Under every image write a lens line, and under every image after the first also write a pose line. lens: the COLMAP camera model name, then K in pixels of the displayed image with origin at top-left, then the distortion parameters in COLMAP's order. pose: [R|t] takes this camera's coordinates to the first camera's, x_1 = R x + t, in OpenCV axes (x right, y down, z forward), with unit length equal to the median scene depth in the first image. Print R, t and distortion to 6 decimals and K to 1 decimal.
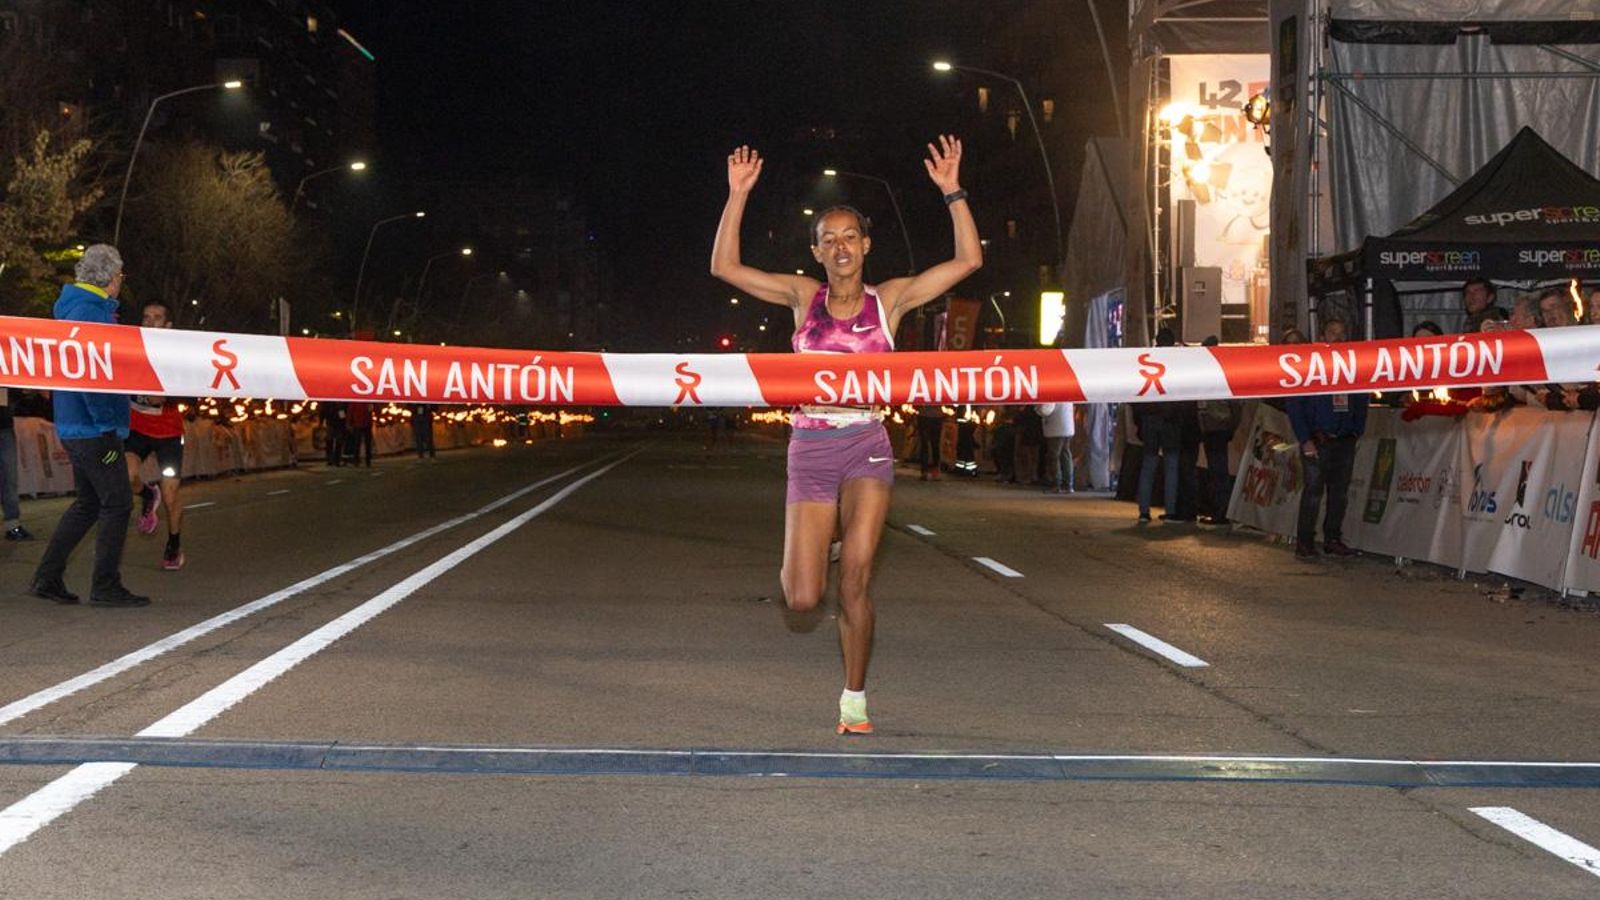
lens RADIAL K [[3544.7, 0, 737.1], [0, 3544.7, 451.8], [0, 0, 1]] dist [0.004947, 0.115617]
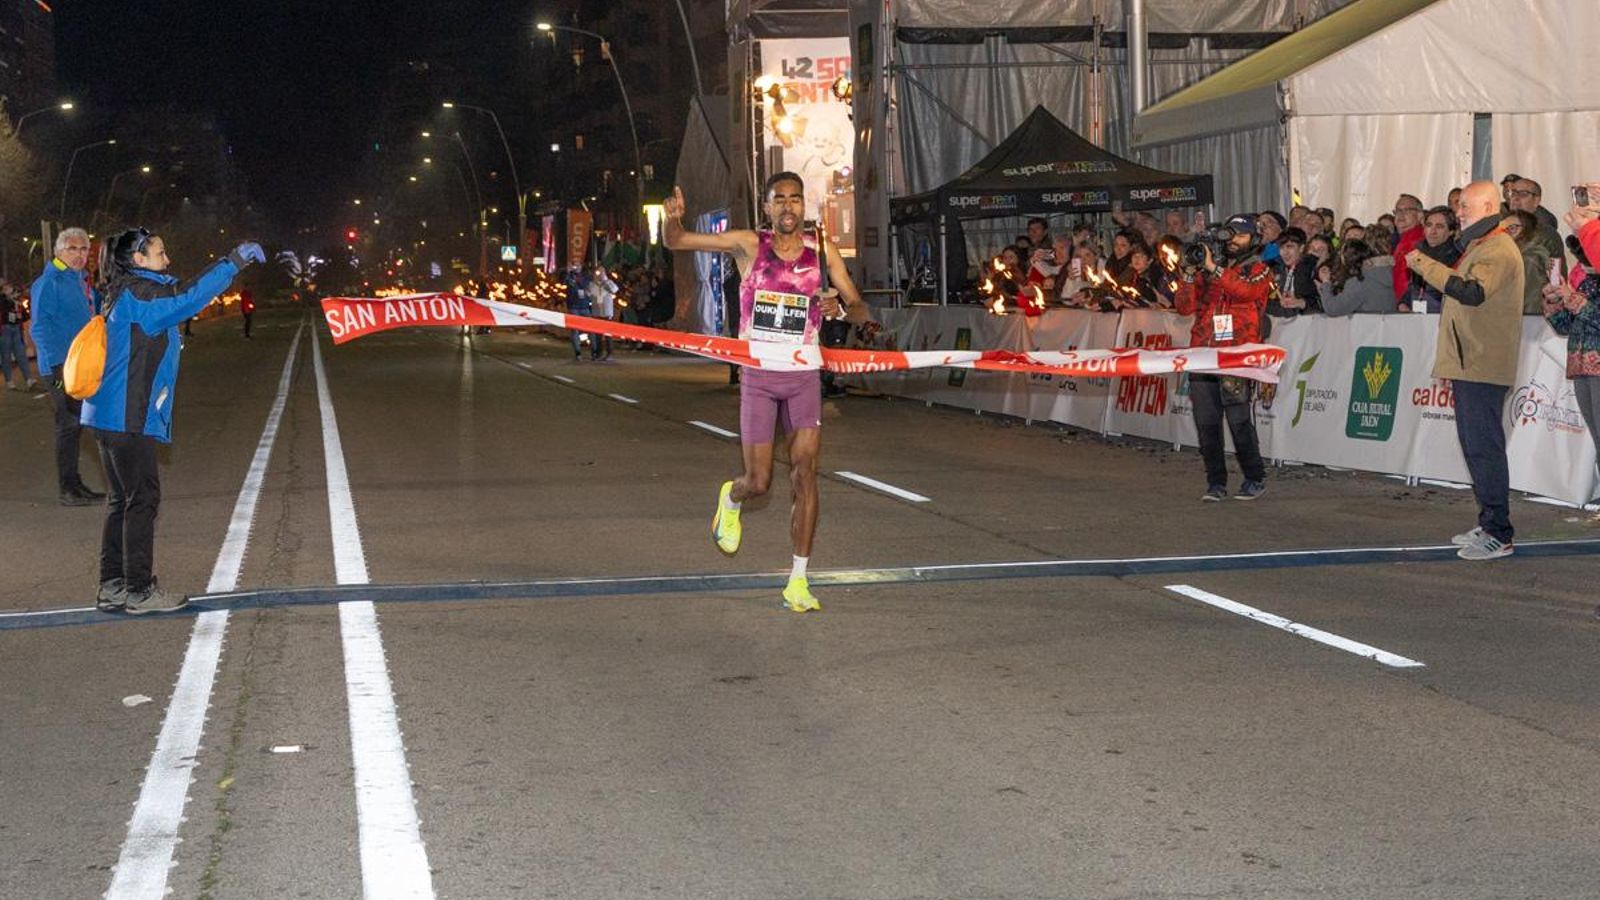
lens RADIAL K [[2962.9, 0, 874.7], [0, 2962.9, 451.0], [0, 0, 1]] dist [0.001625, 0.144099]
pose [[0.976925, -0.040819, 0.209644, -0.096485], [0.028989, 0.997825, 0.059194, -0.023191], [-0.211605, -0.051751, 0.975984, -0.162107]]
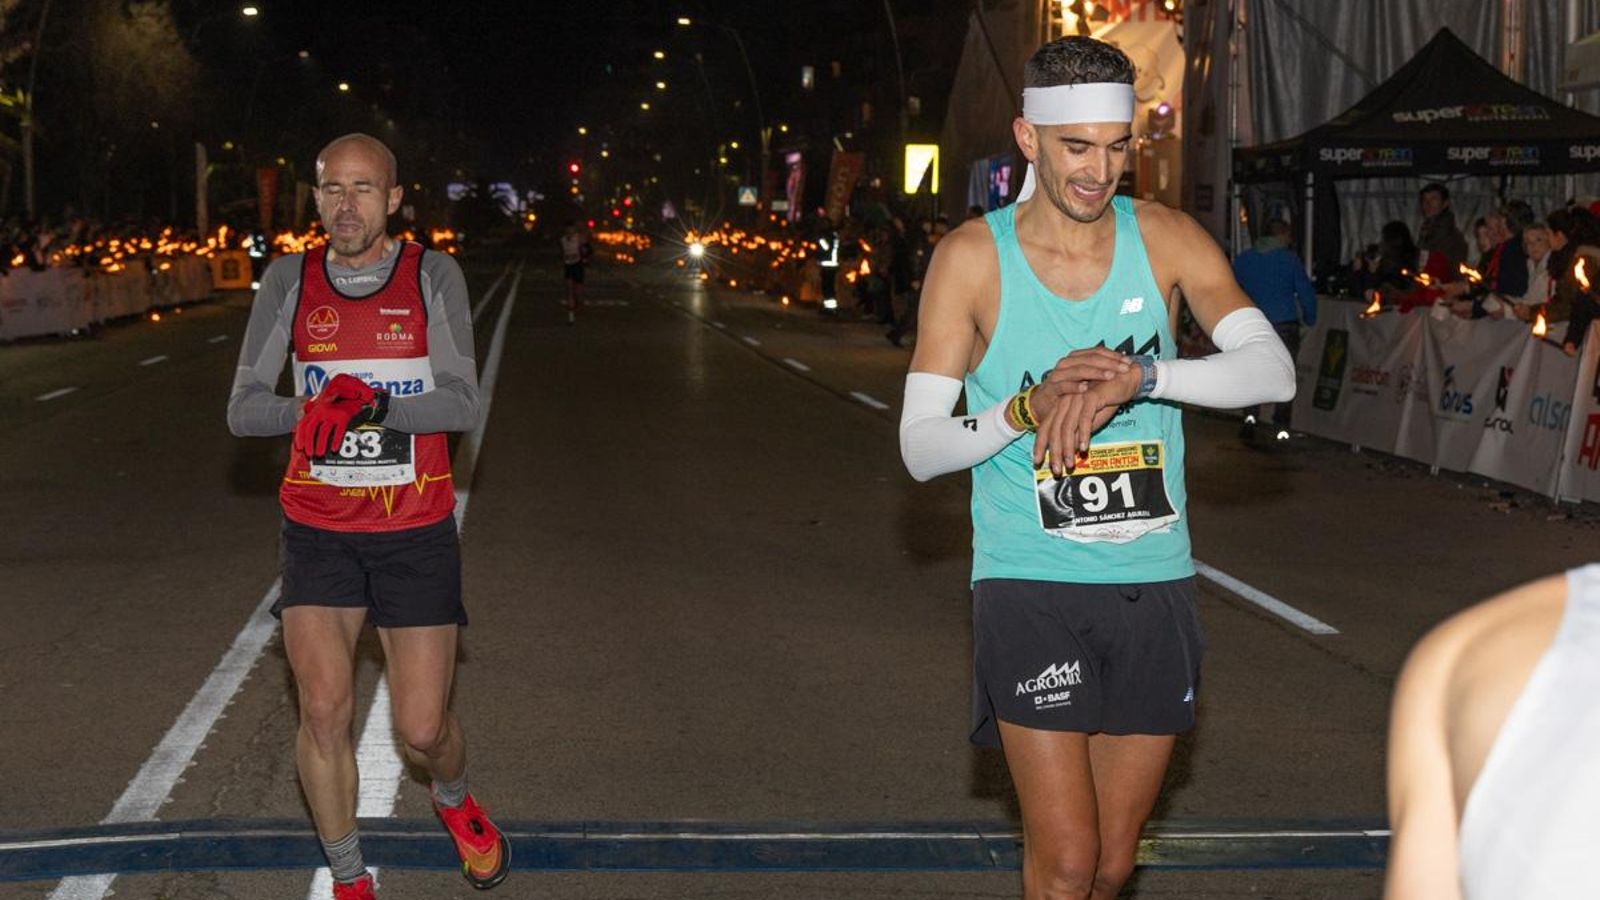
lens RADIAL K [[3005.5, 0, 800.0], [0, 3005.5, 450.0], [0, 0, 1]] dist [0.001365, 0.171098]
pose [[0.994942, -0.005772, 0.100290, -0.059070], [-0.001958, 0.997044, 0.076807, -0.032047], [-0.100437, -0.076615, 0.991989, 0.104204]]
